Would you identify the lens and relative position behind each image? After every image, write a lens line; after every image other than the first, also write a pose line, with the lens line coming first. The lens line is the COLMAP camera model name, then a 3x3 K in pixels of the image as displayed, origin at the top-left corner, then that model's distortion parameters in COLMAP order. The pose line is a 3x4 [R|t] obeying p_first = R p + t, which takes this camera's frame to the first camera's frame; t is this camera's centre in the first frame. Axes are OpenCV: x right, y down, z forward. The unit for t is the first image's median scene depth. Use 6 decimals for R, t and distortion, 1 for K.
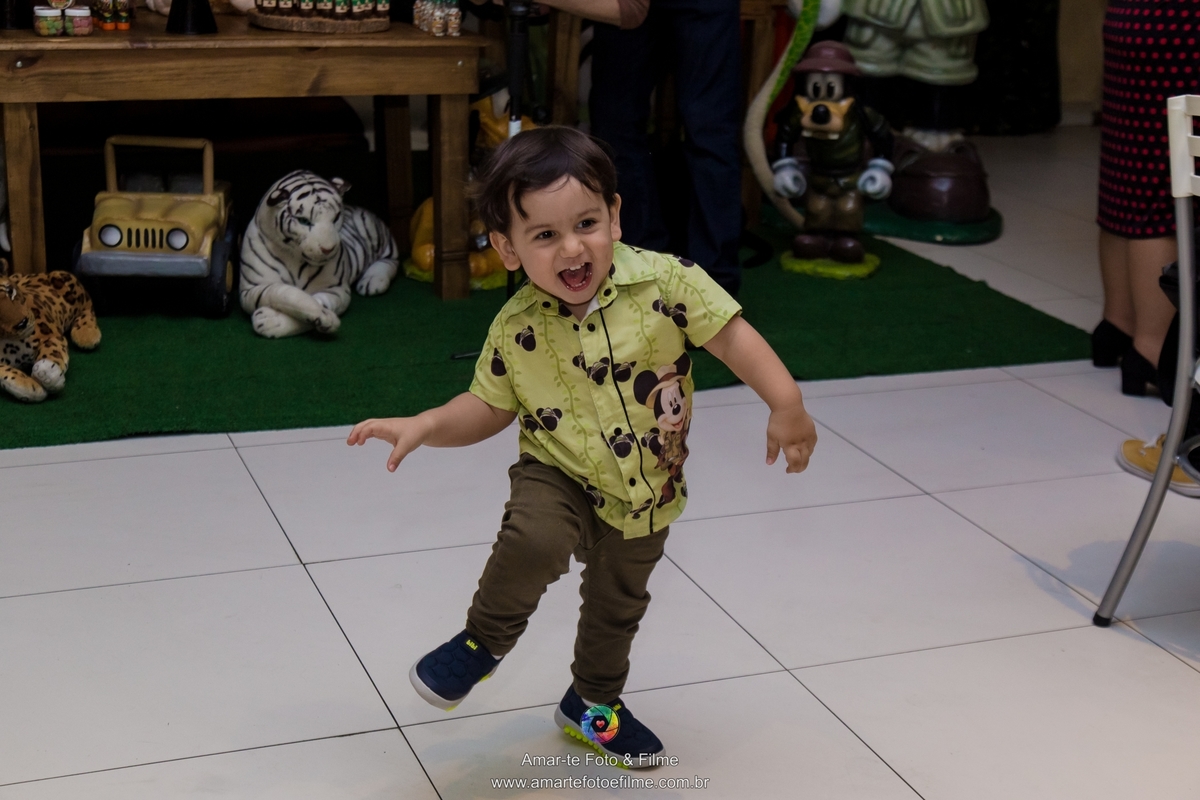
lens RADIAL K [[1852.2, 0, 600.0], [0, 1852.2, 400.0], [0, 0, 1]] dist [-0.010853, 0.122308]
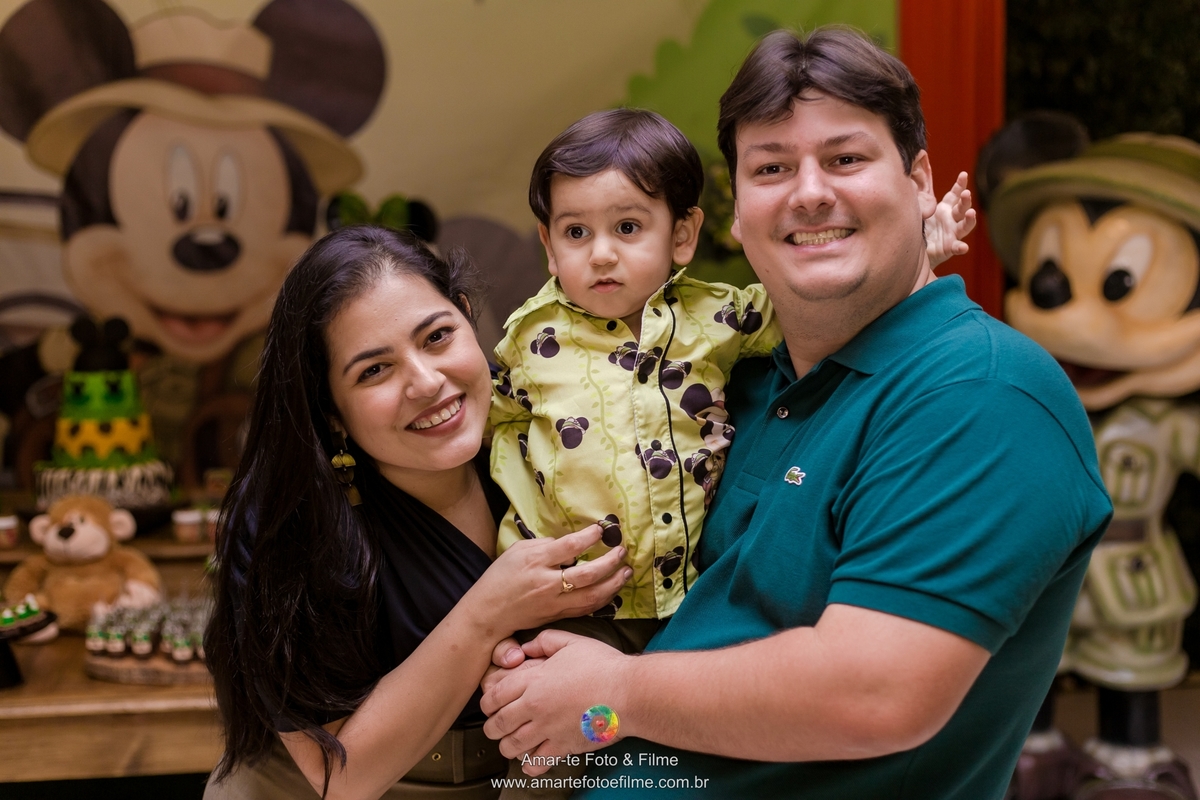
lens RADIAL K [[1695.7, 0, 600.0], [0, 1695.7, 400.0], [0, 0, 1]] dist [0.019214, 0.036530]
pose [[0.968537, -0.013597, -0.248498, 0.192508], [-0.036813, 0.979695, -0.197087, -0.181361], [0.246131, 0.200034, 0.948370, 0.371342]]
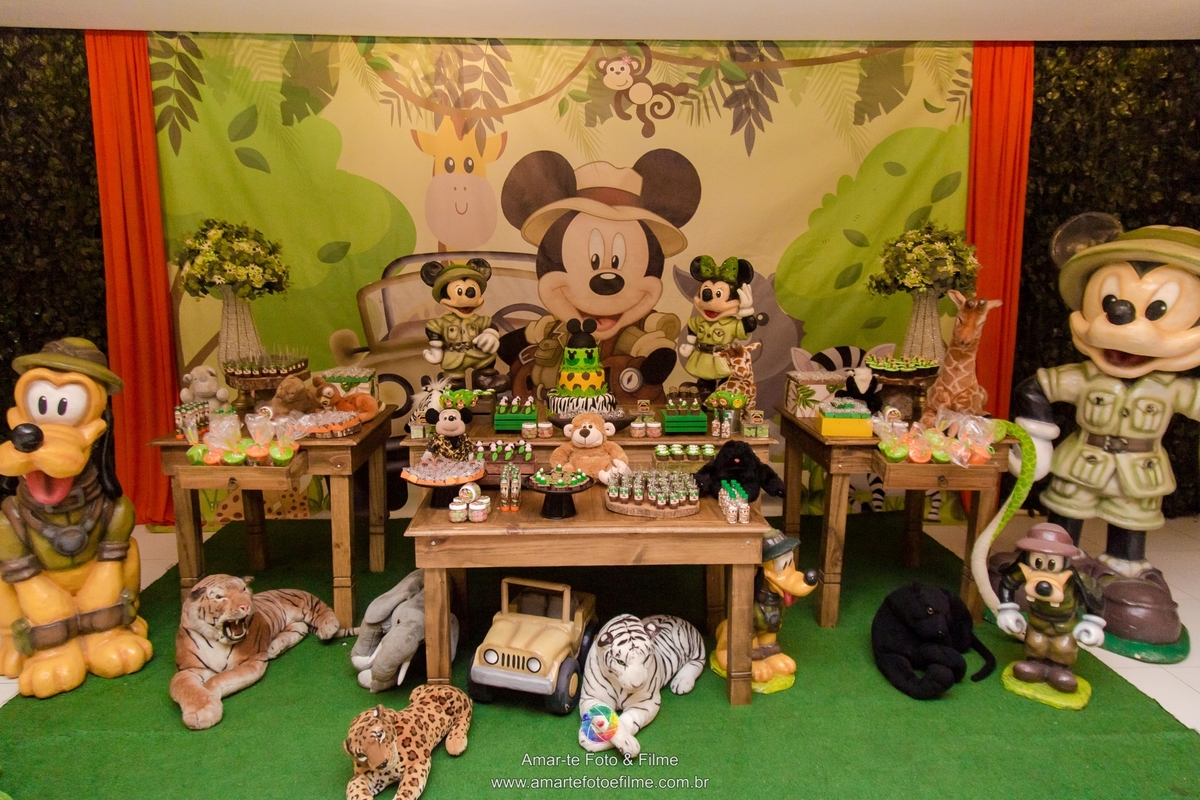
lens RADIAL K [[759.8, 0, 600.0], [0, 759.8, 400.0], [0, 0, 1]] dist [0.001586, 0.005612]
pose [[0.936267, 0.028844, -0.350104, 0.015648], [-0.076597, 0.989406, -0.123325, -0.211885], [0.342838, 0.142282, 0.928557, 0.436011]]
